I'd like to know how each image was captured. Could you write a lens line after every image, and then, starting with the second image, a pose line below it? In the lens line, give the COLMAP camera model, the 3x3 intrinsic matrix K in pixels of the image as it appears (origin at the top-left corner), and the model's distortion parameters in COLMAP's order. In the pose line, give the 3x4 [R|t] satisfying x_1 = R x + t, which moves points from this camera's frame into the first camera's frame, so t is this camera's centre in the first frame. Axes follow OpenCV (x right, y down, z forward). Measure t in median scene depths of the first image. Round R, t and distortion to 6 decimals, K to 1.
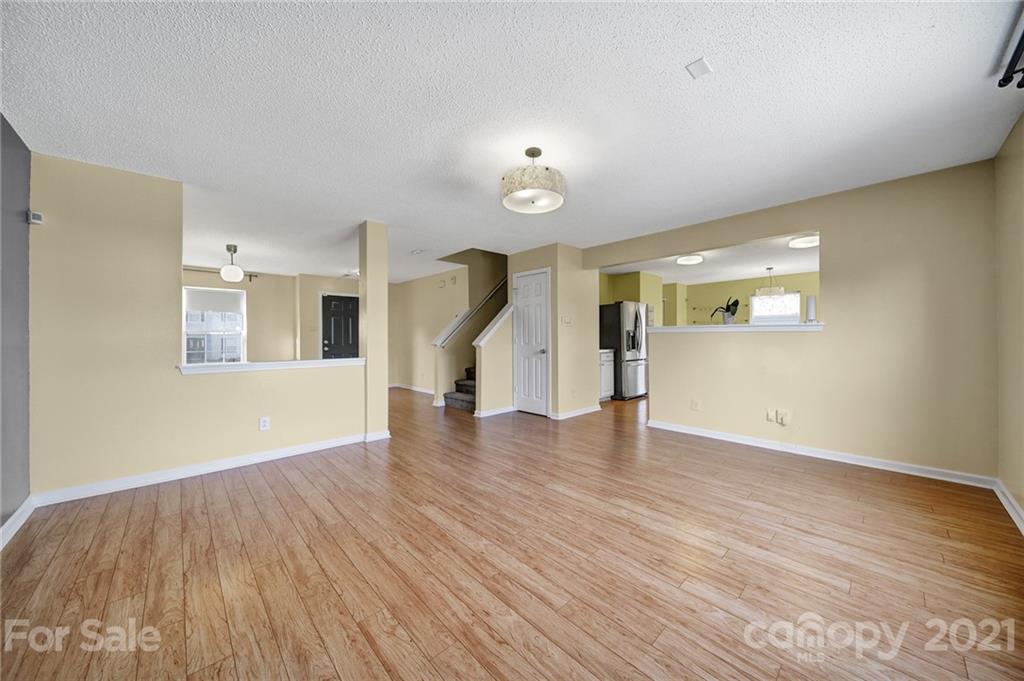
lens RADIAL K [[361.0, 0, 507.3], [0, 361.0, 330.2], [0, 0, 1]] dist [-0.002271, -0.000859]
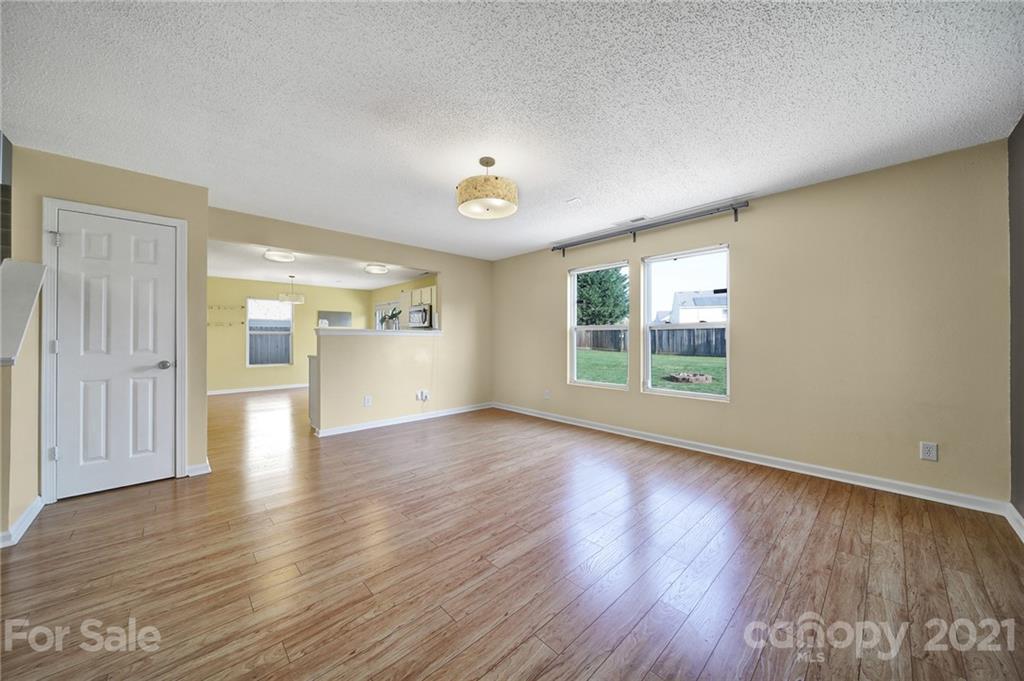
lens RADIAL K [[361.0, 0, 516.9], [0, 361.0, 336.5], [0, 0, 1]] dist [-0.002271, -0.000859]
pose [[-0.032384, 0.017513, 0.999322, -0.899042], [-0.011885, 0.999769, -0.017906, 0.034548], [-0.999405, -0.012457, -0.032168, 0.901428]]
